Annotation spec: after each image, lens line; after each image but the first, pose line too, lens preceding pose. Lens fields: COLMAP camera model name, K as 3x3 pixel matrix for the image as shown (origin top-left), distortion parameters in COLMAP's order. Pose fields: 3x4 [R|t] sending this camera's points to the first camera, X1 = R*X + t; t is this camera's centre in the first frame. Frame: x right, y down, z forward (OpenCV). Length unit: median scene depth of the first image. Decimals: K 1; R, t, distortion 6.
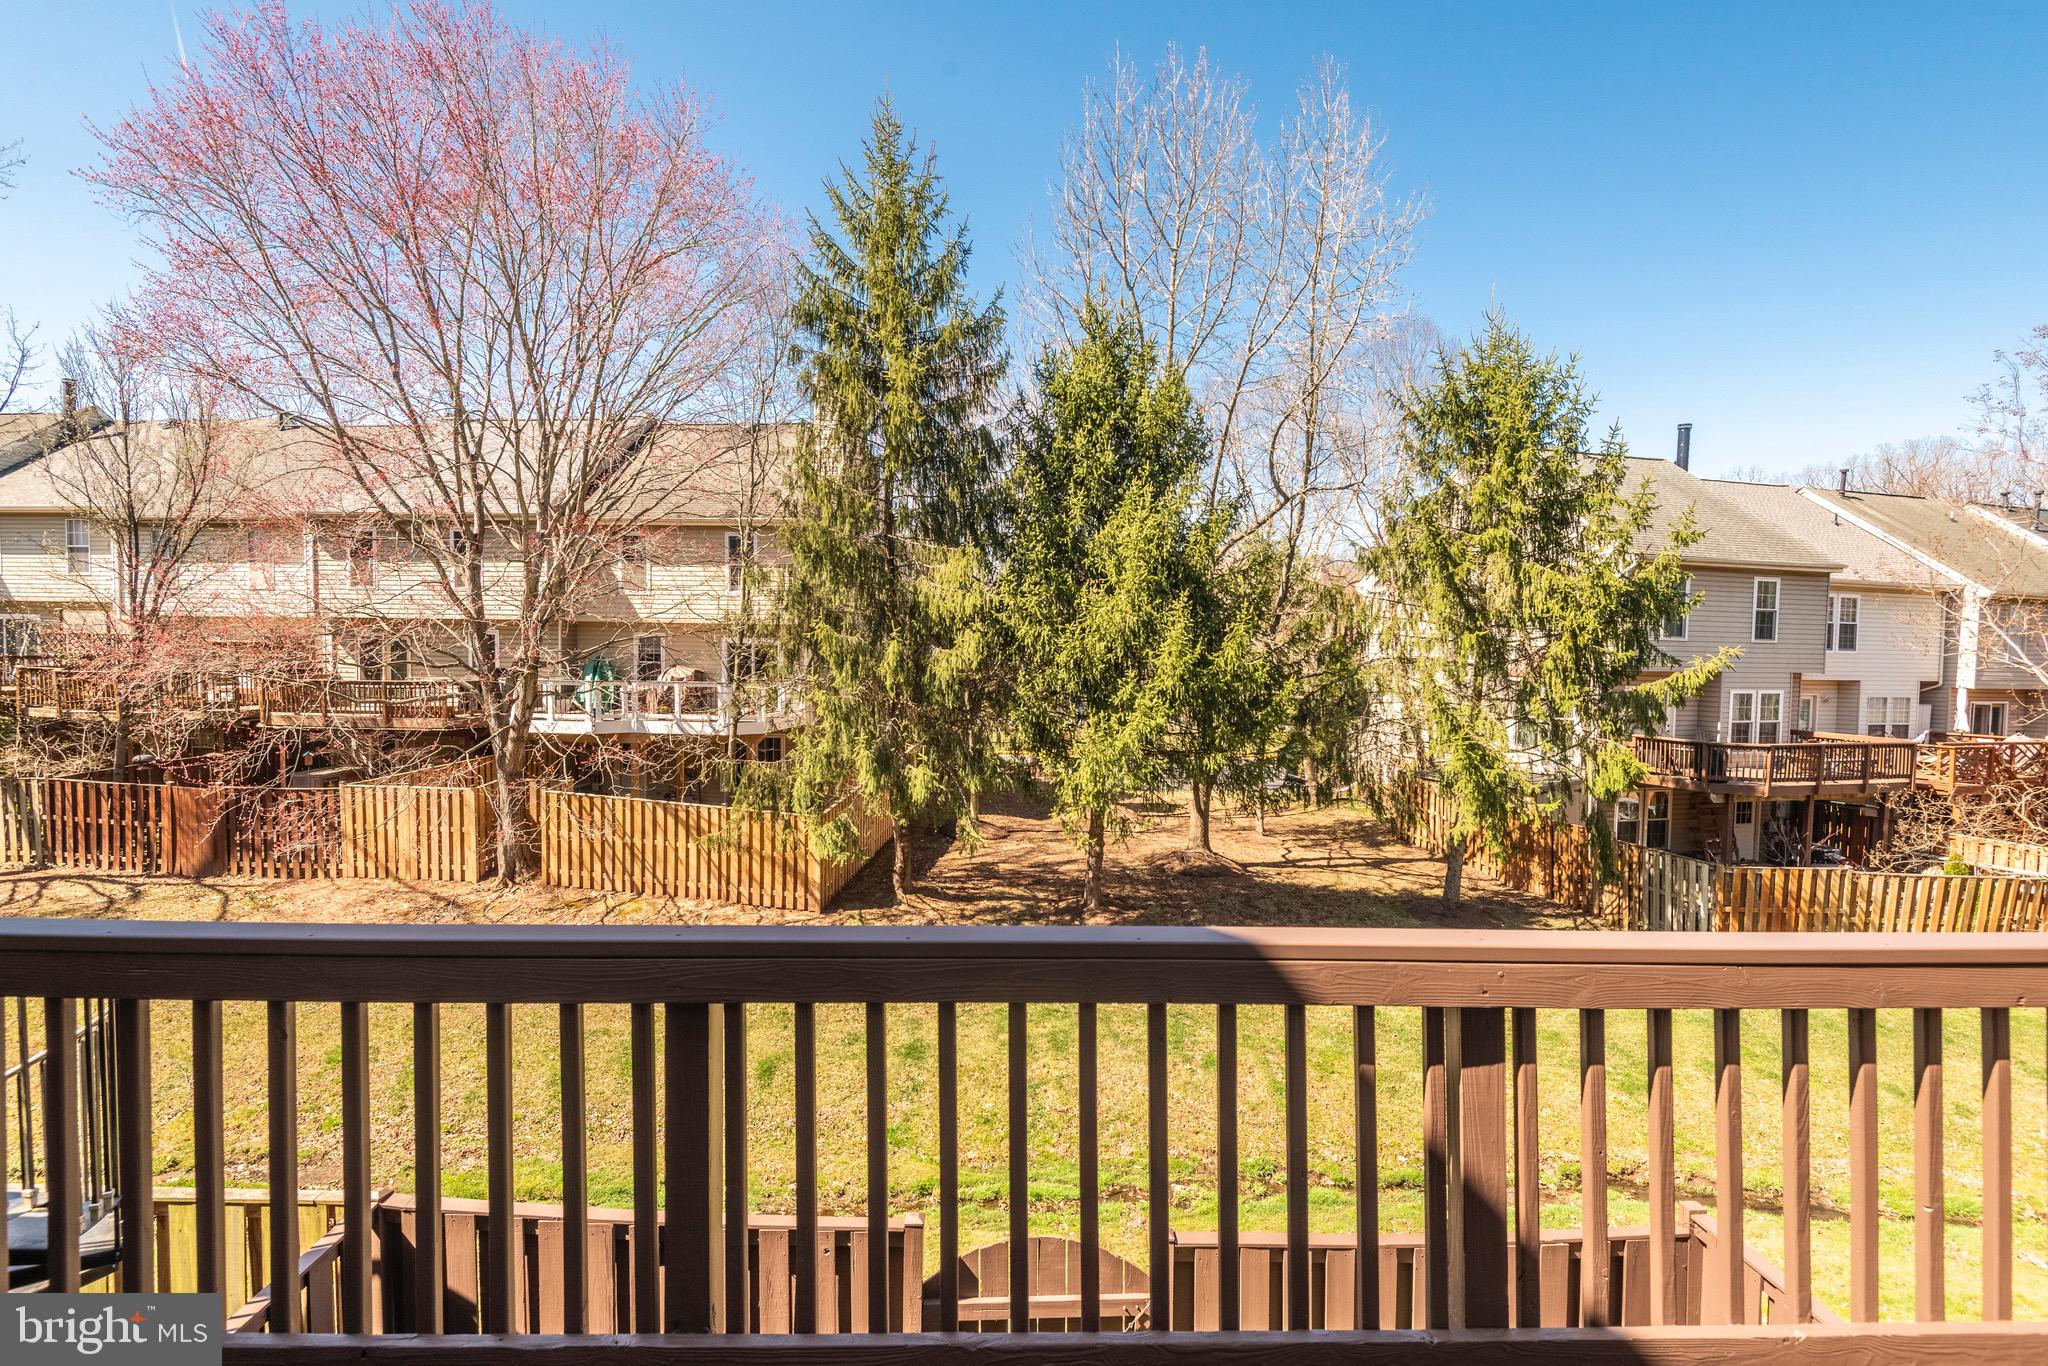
lens RADIAL K [[1017.9, 0, 1029.2], [0, 1017.9, 694.1], [0, 0, 1]] dist [0.041707, -0.033911]
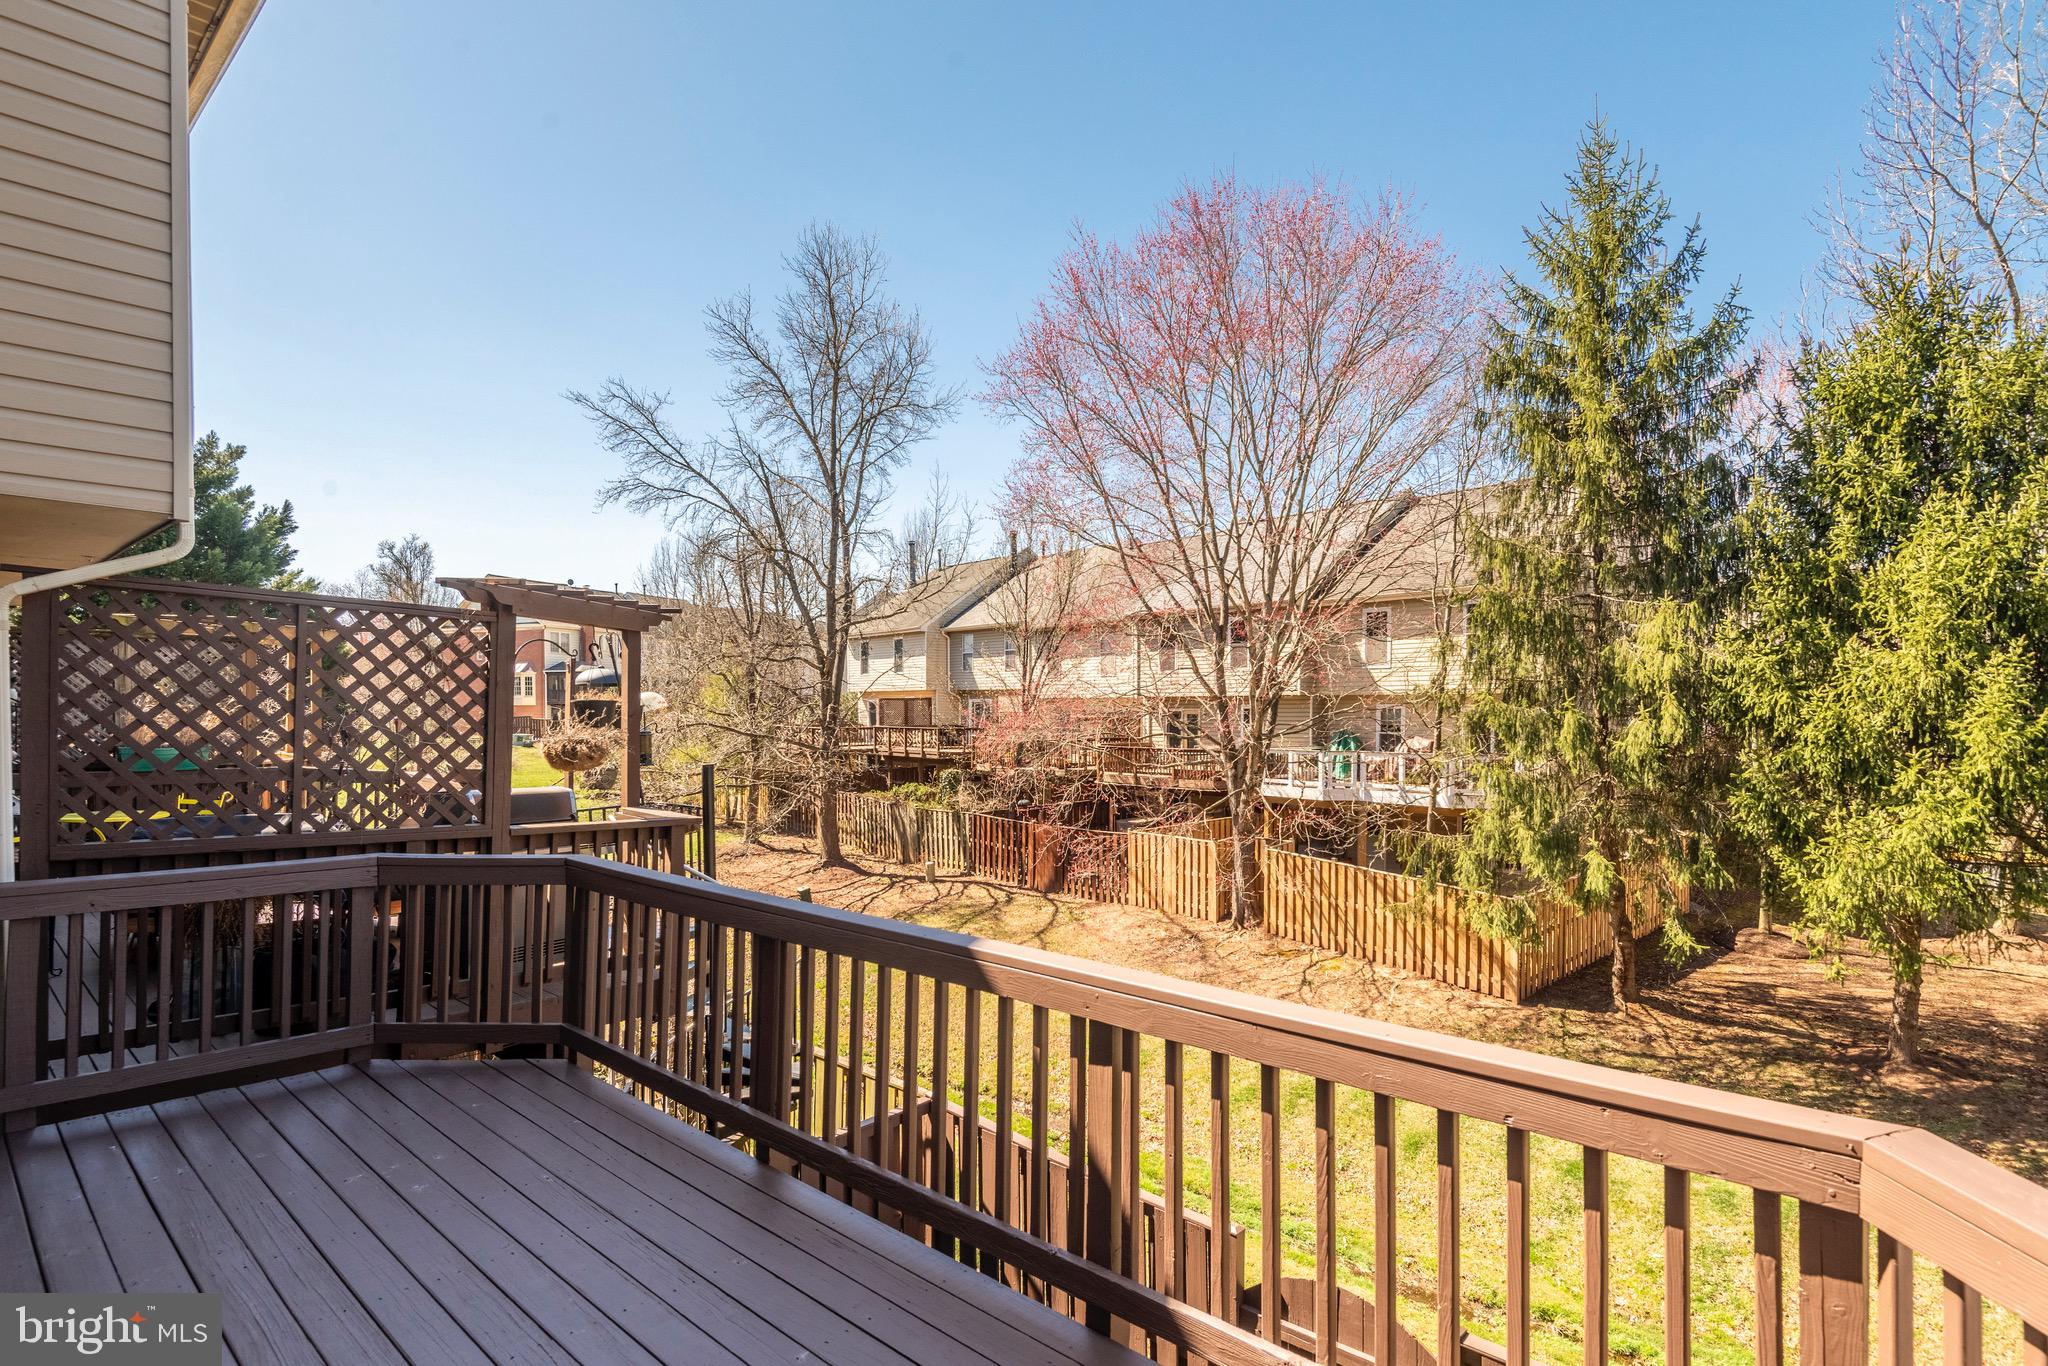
lens RADIAL K [[1047.2, 0, 1042.6], [0, 1047.2, 731.1], [0, 0, 1]] dist [0.041562, -0.034463]
pose [[0.725880, 0.001436, -0.687820, 0.142604], [-0.021818, 0.999543, -0.020939, -0.004781], [0.687476, 0.030206, 0.725579, -0.006367]]
